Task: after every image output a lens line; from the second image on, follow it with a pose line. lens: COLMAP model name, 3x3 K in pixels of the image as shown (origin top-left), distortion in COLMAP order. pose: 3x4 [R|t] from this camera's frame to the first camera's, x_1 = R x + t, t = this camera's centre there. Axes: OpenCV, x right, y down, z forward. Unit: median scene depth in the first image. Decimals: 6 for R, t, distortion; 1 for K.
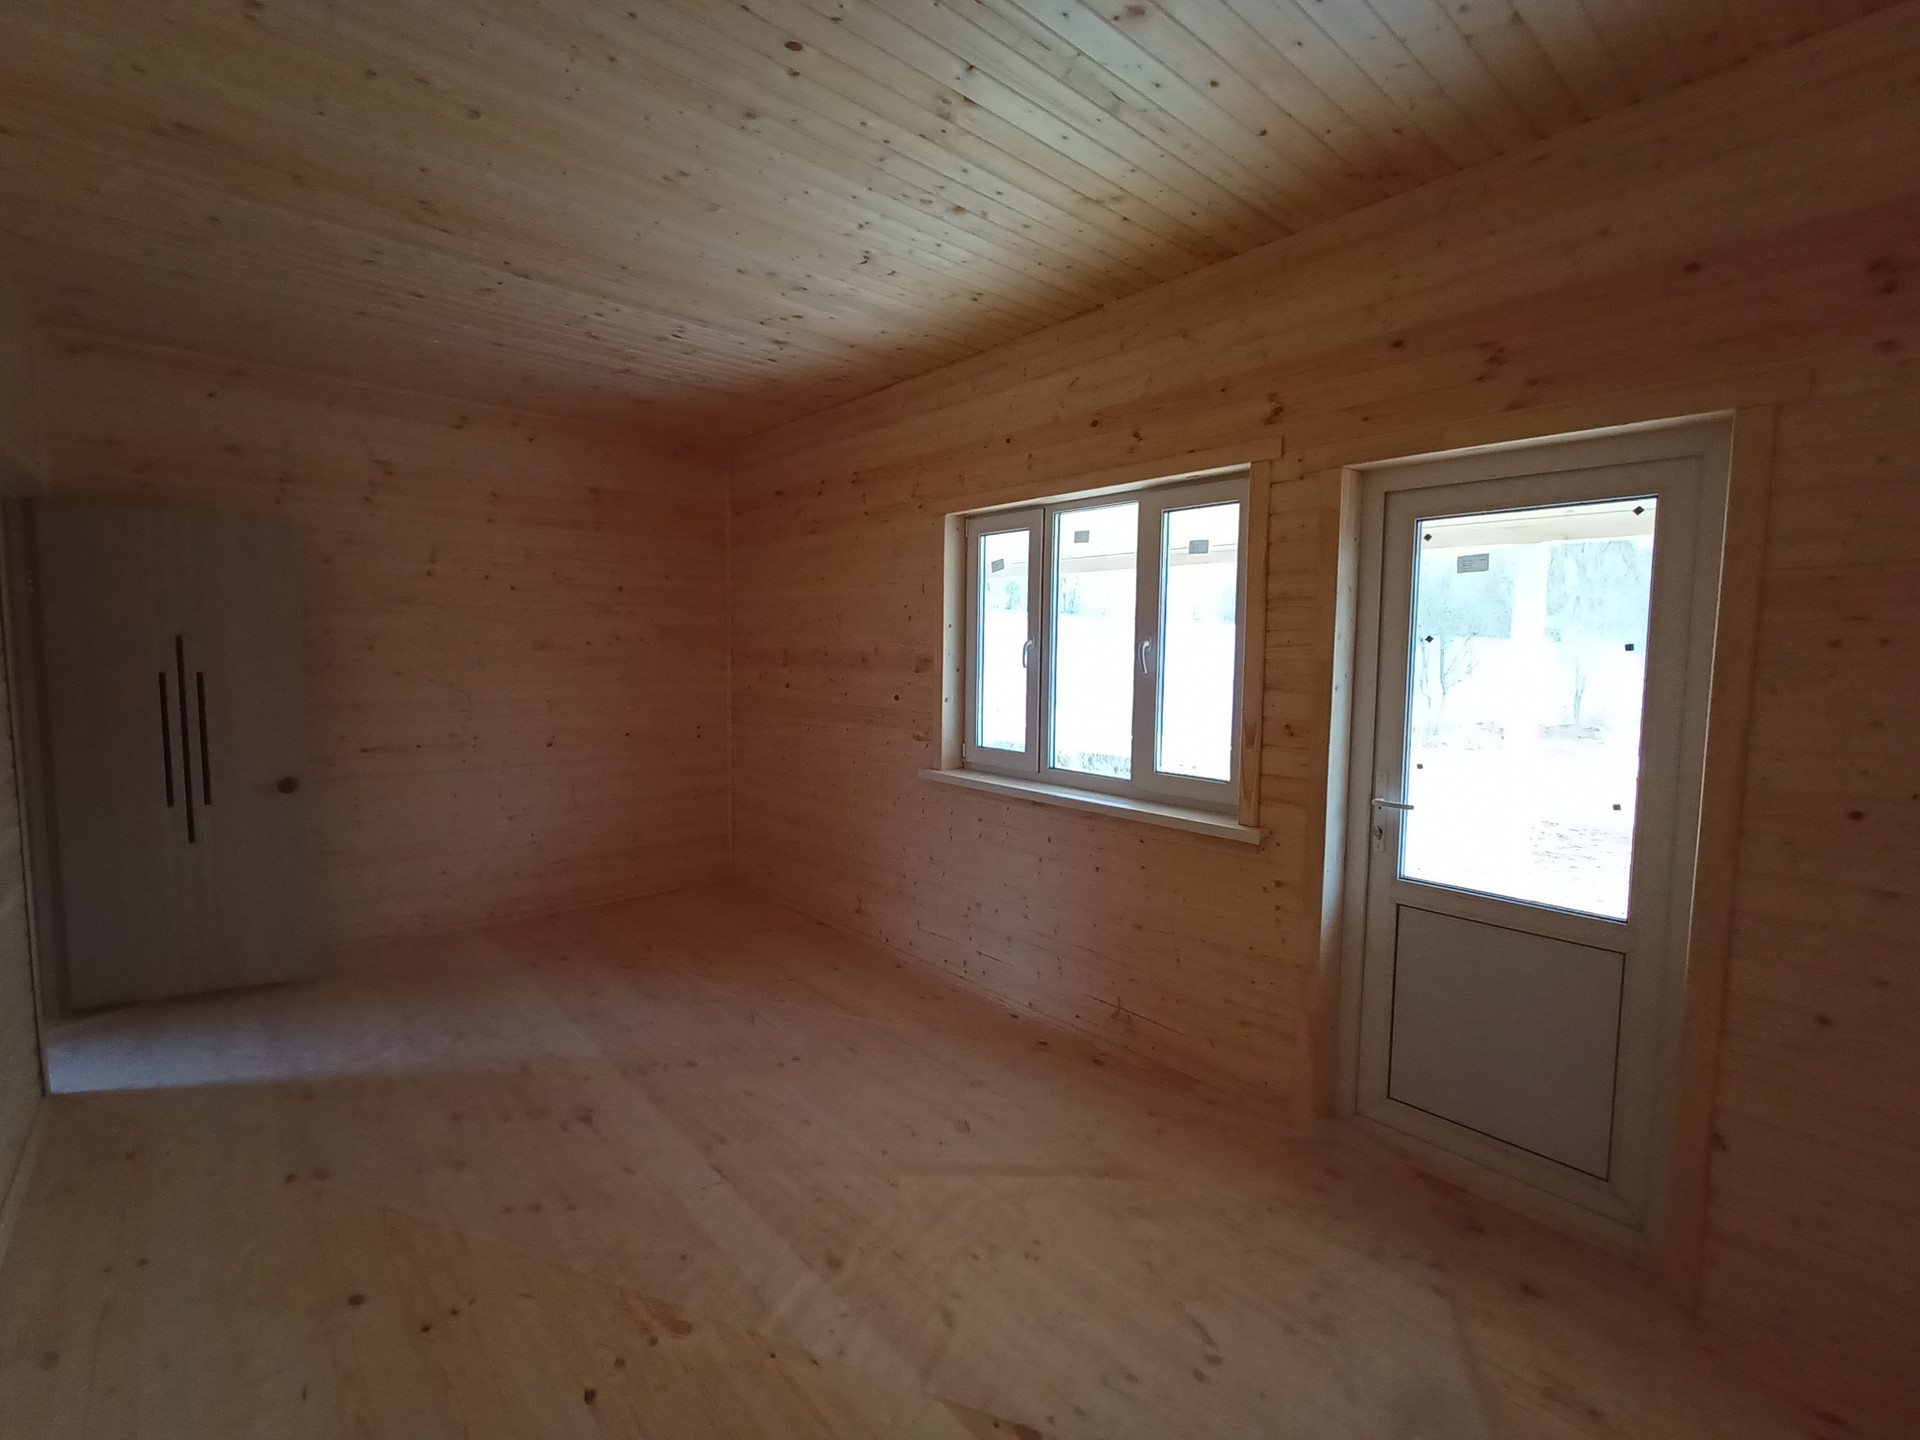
lens RADIAL K [[855.3, 0, 959.0], [0, 855.3, 717.0], [0, 0, 1]] dist [-0.003459, -0.001689]
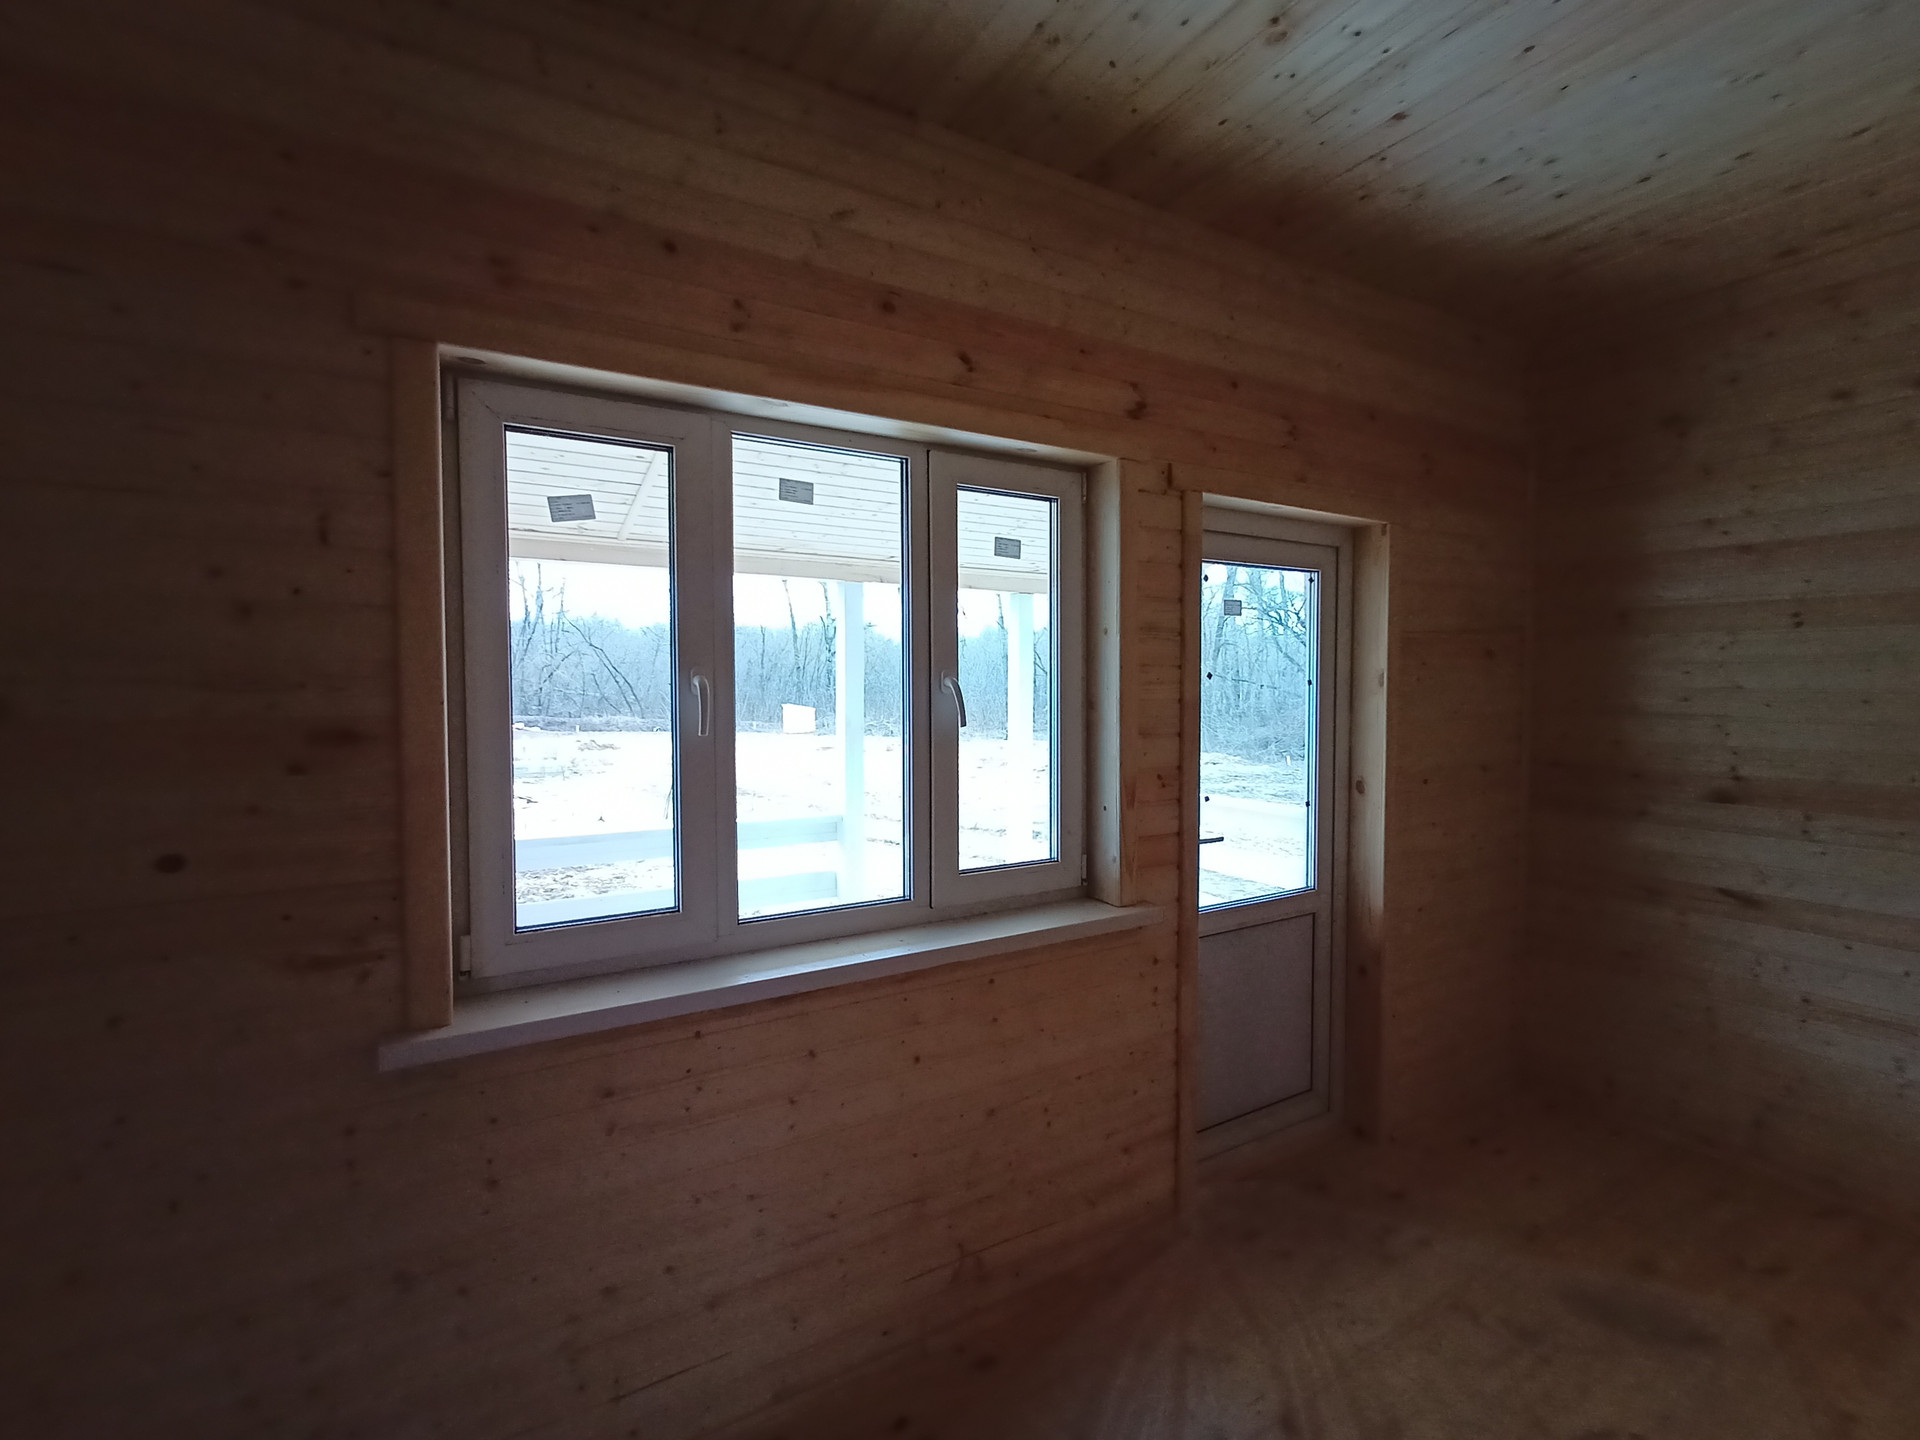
lens RADIAL K [[855.3, 0, 959.0], [0, 855.3, 717.0], [0, 0, 1]] dist [-0.003459, -0.001689]
pose [[0.191263, -0.048524, 0.980339, -0.413739], [0.086499, 0.995725, 0.032409, -0.078487], [-0.977720, 0.078600, 0.194643, 0.852180]]
